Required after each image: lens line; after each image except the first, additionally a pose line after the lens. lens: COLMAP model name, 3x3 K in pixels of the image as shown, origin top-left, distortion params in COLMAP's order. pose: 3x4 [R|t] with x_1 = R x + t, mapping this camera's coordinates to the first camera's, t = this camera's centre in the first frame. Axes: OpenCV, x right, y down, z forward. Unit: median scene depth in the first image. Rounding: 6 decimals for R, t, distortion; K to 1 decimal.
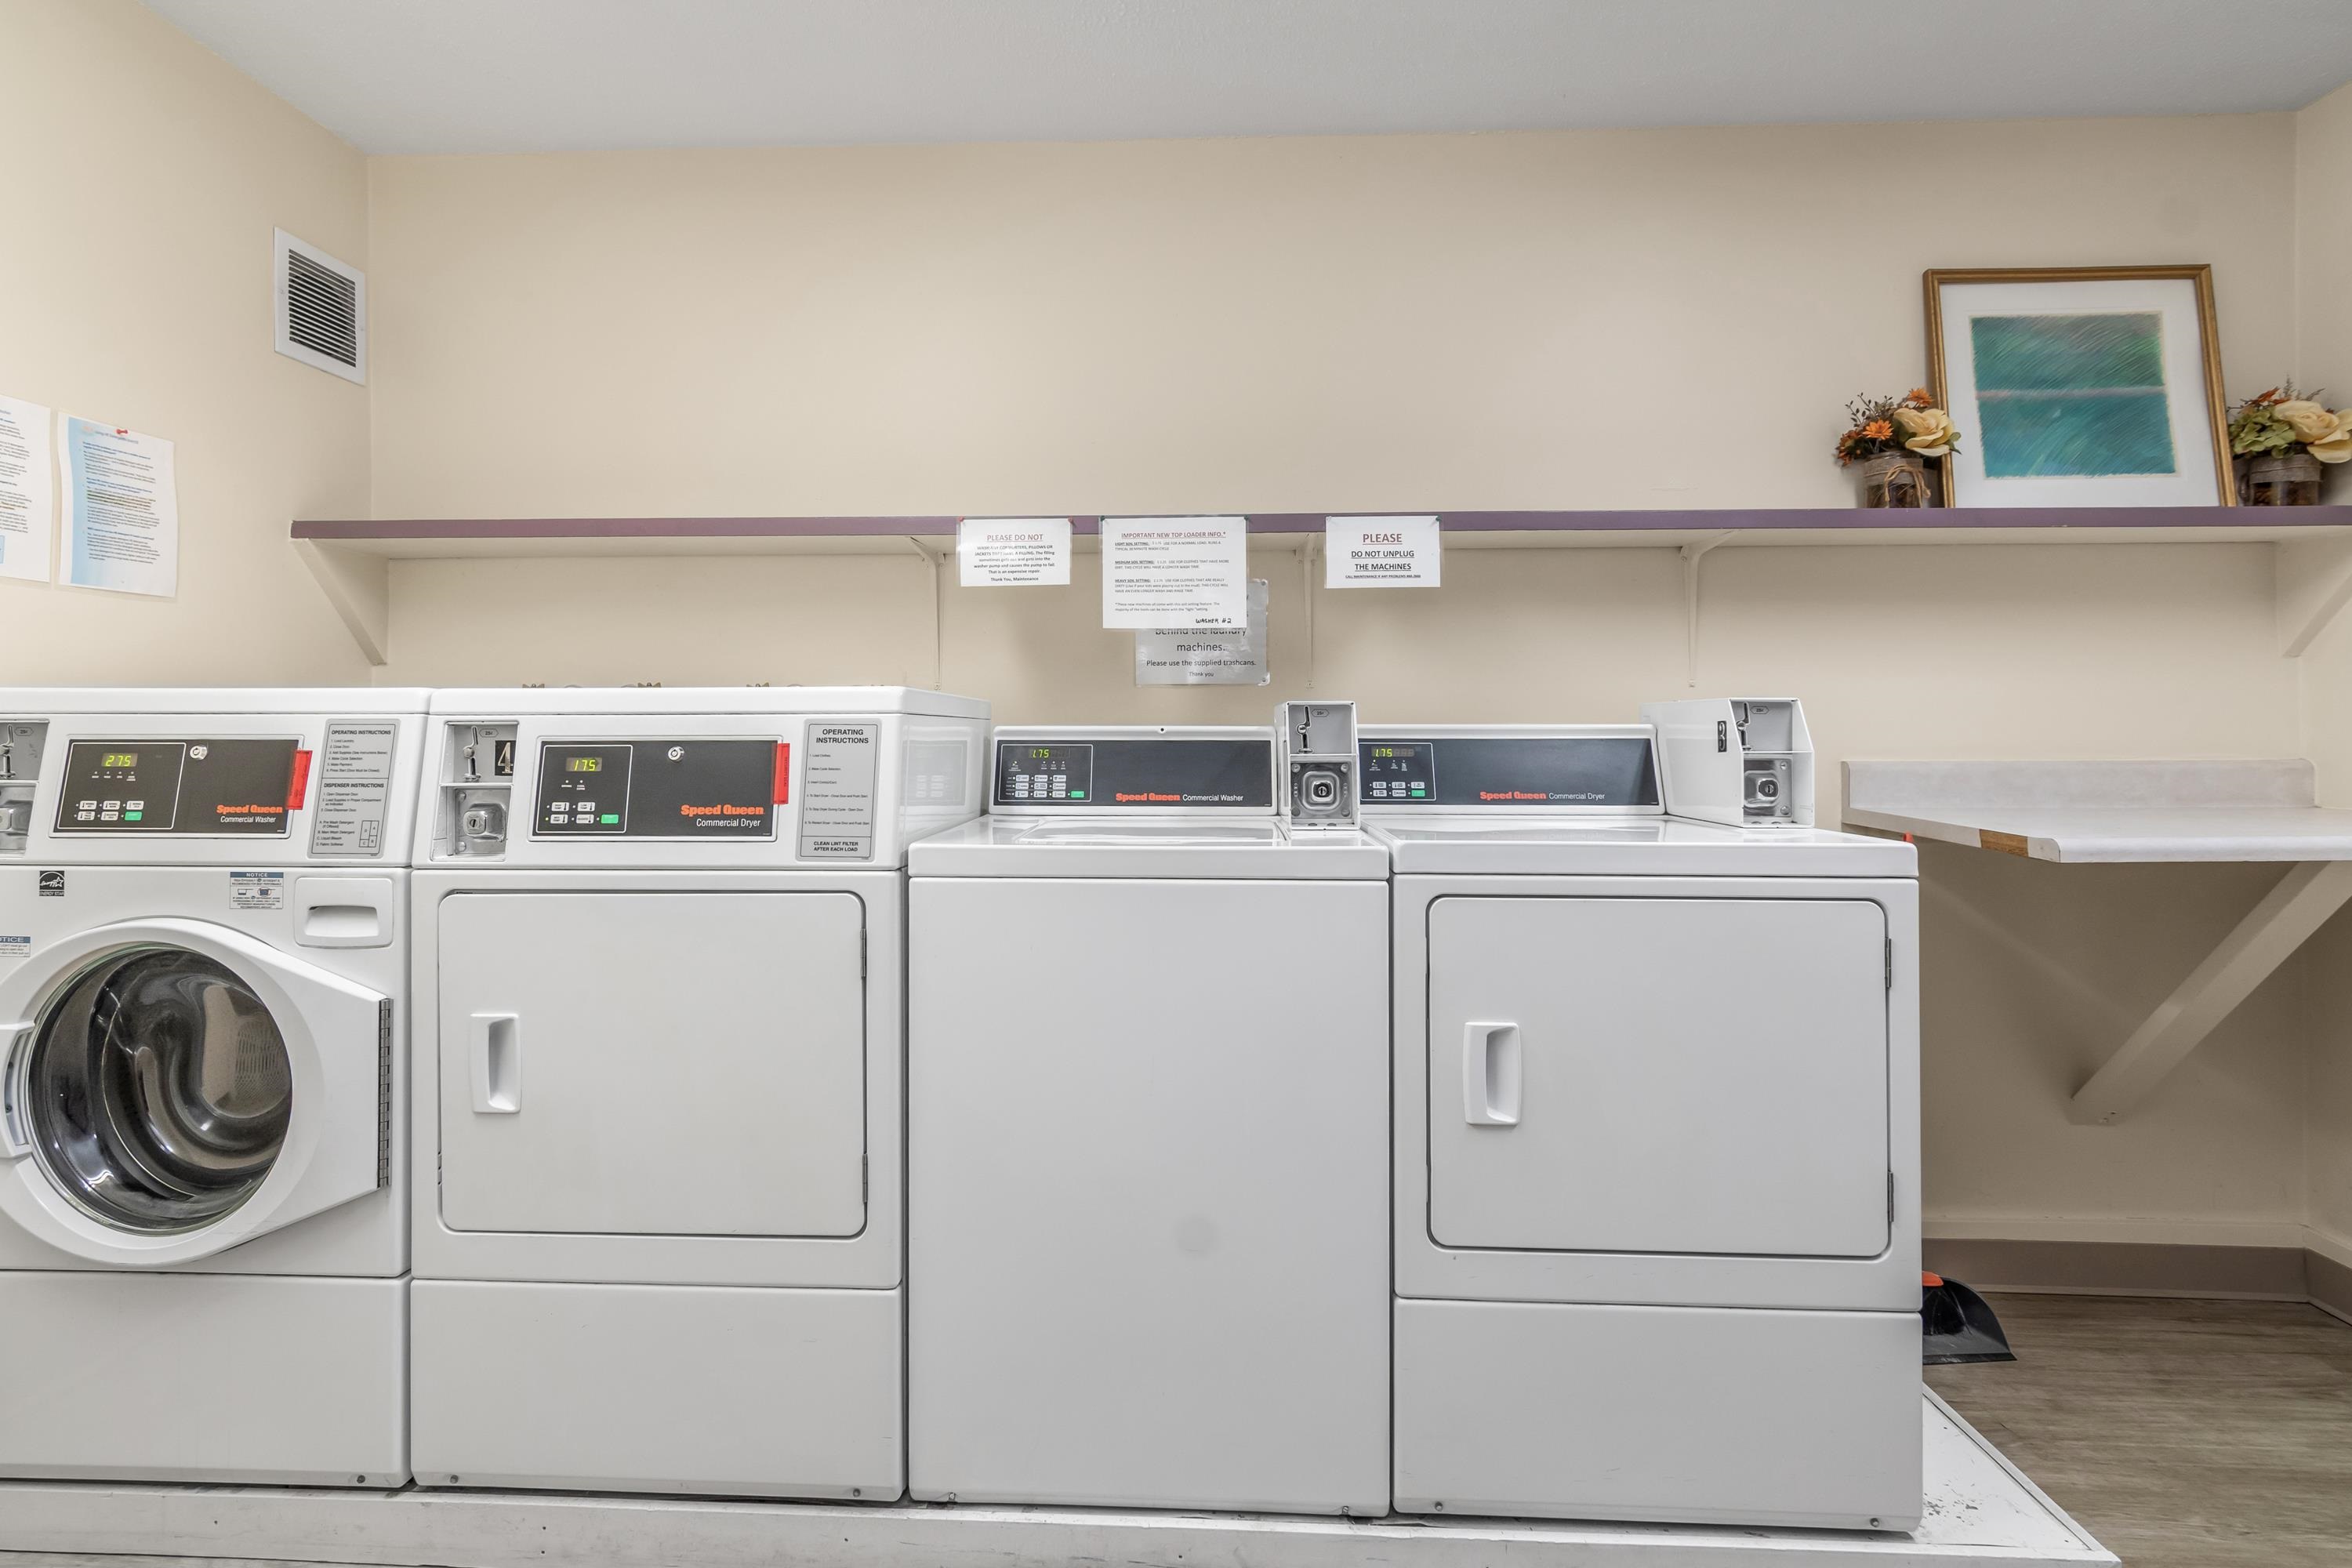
lens RADIAL K [[1169.3, 0, 1172.5], [0, 1169.3, 738.9], [0, 0, 1]] dist [-0.004051, 0.005084]
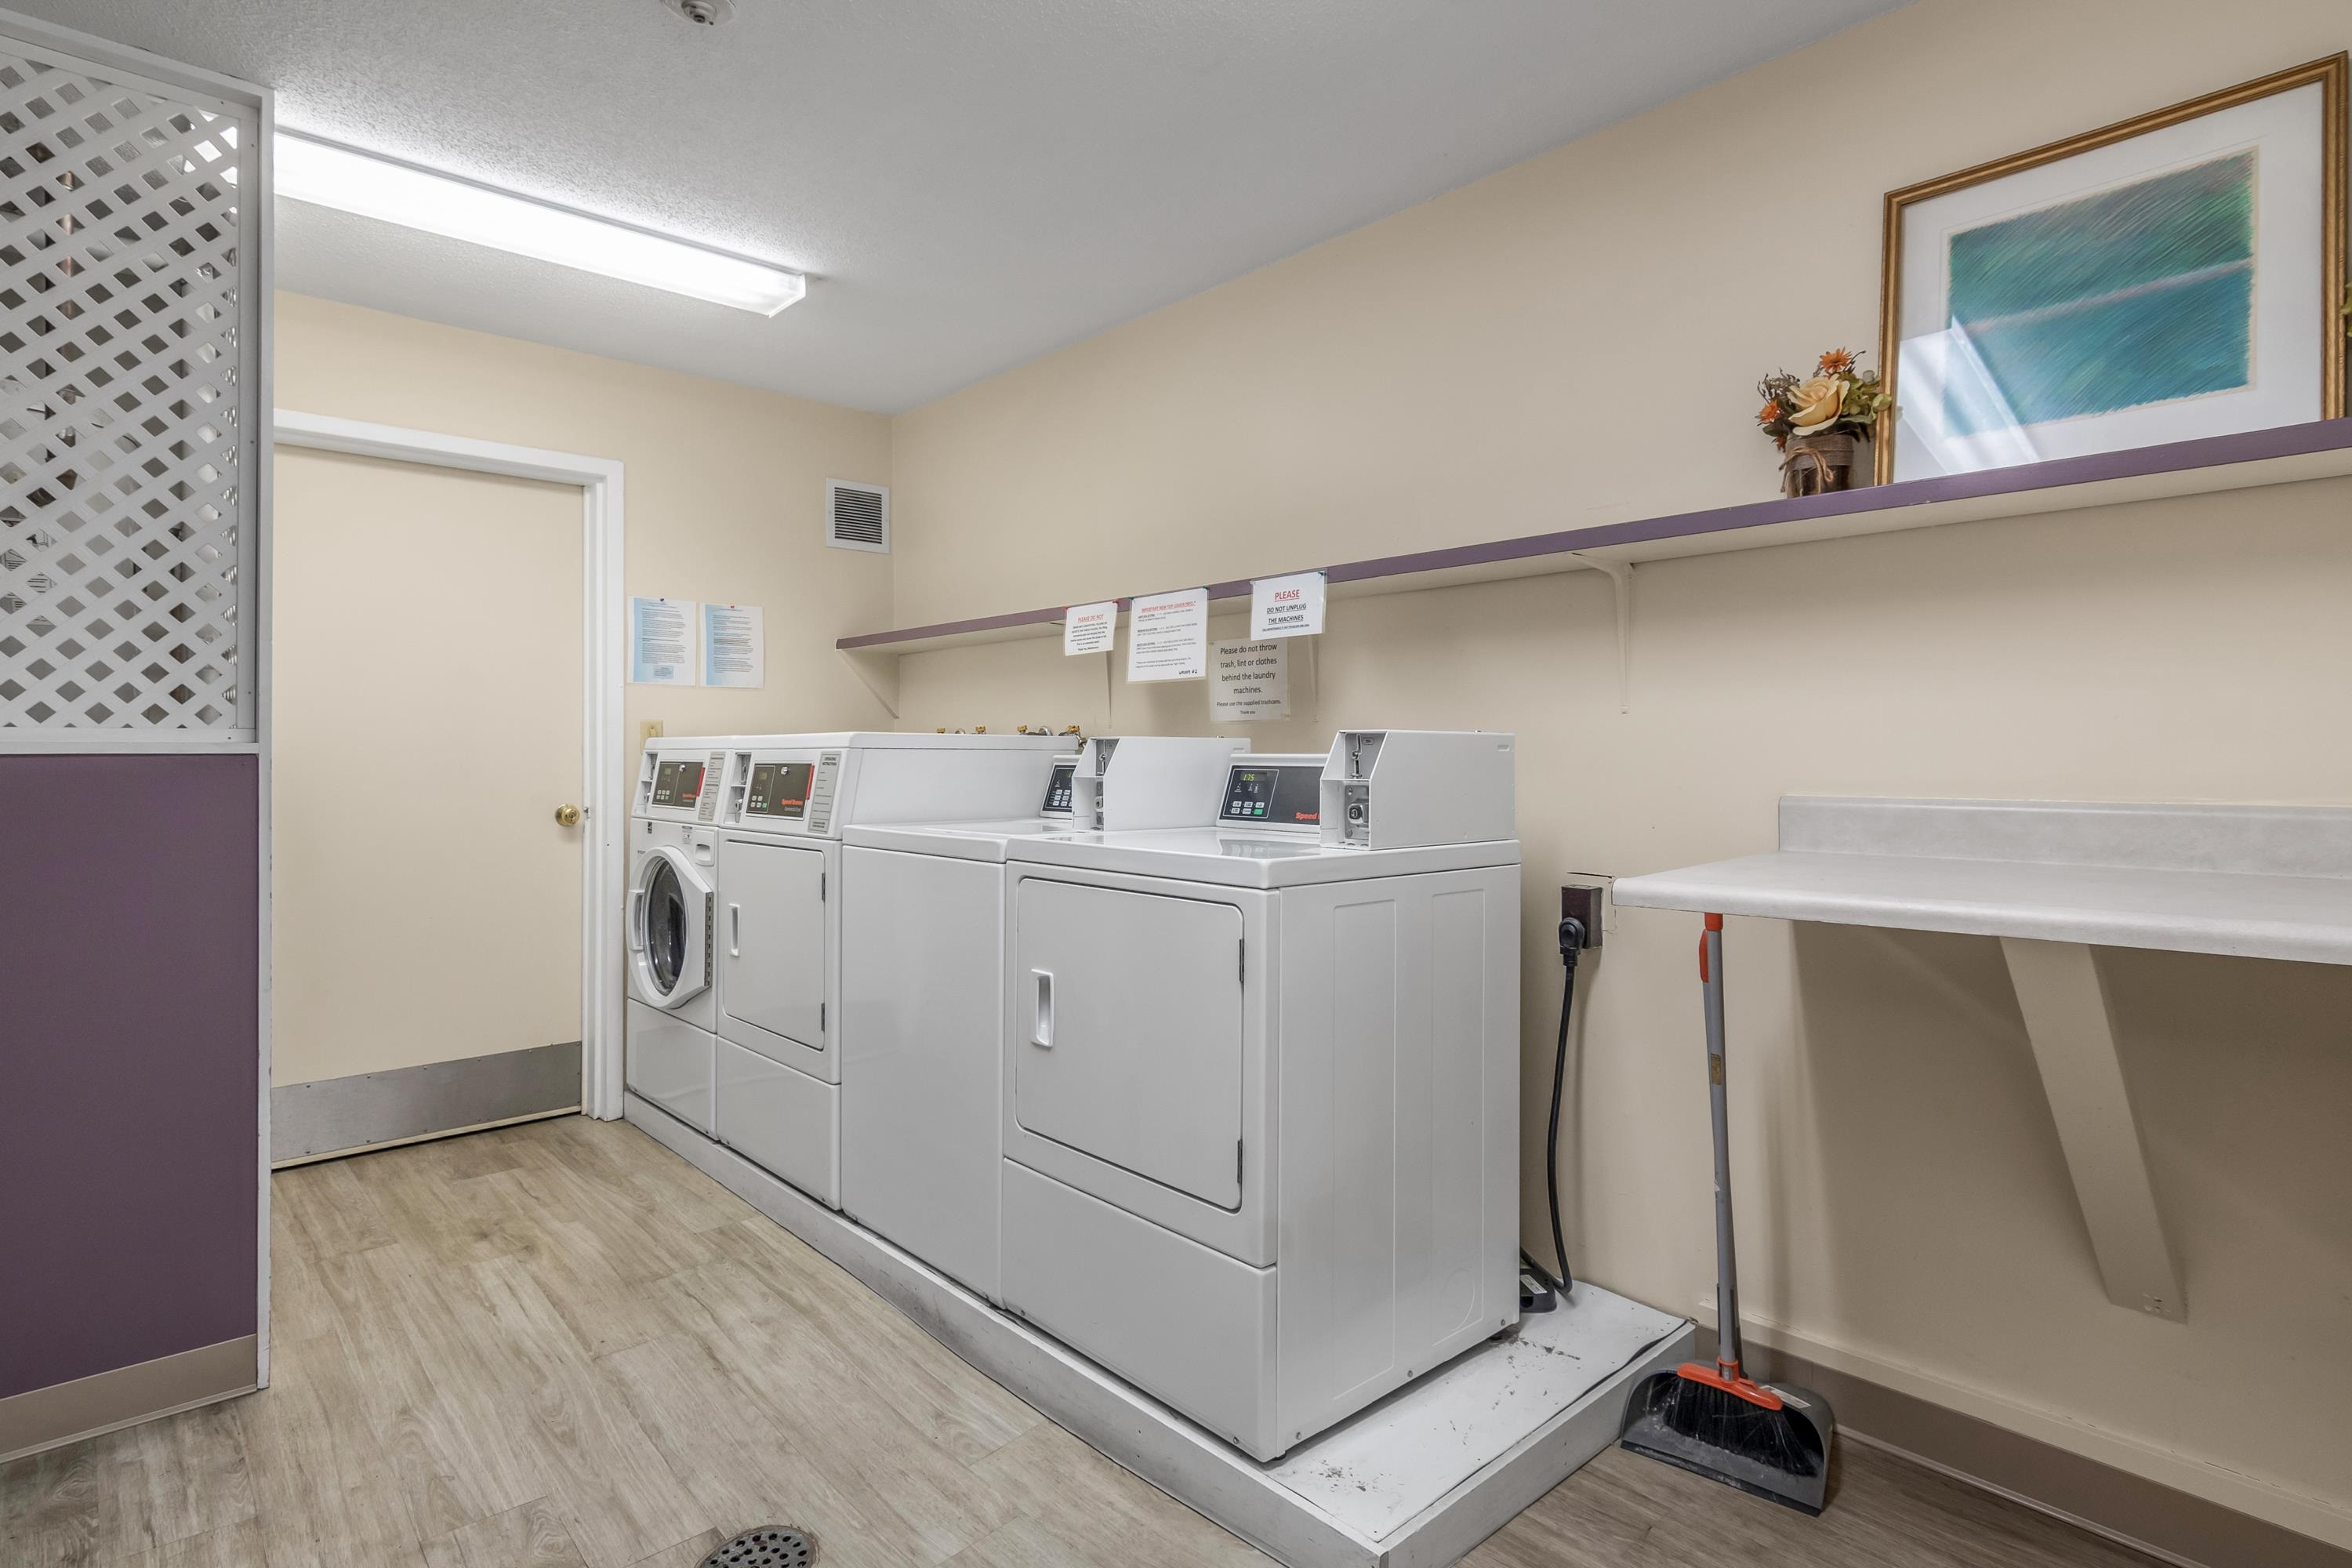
lens RADIAL K [[1156.9, 0, 1165.5], [0, 1156.9, 766.3], [0, 0, 1]] dist [-0.001080, 0.000729]
pose [[0.724131, 0.007003, -0.689627, 0.883406], [-0.006891, 0.999972, 0.002918, -0.002412], [0.689629, 0.002639, 0.724158, 0.076693]]
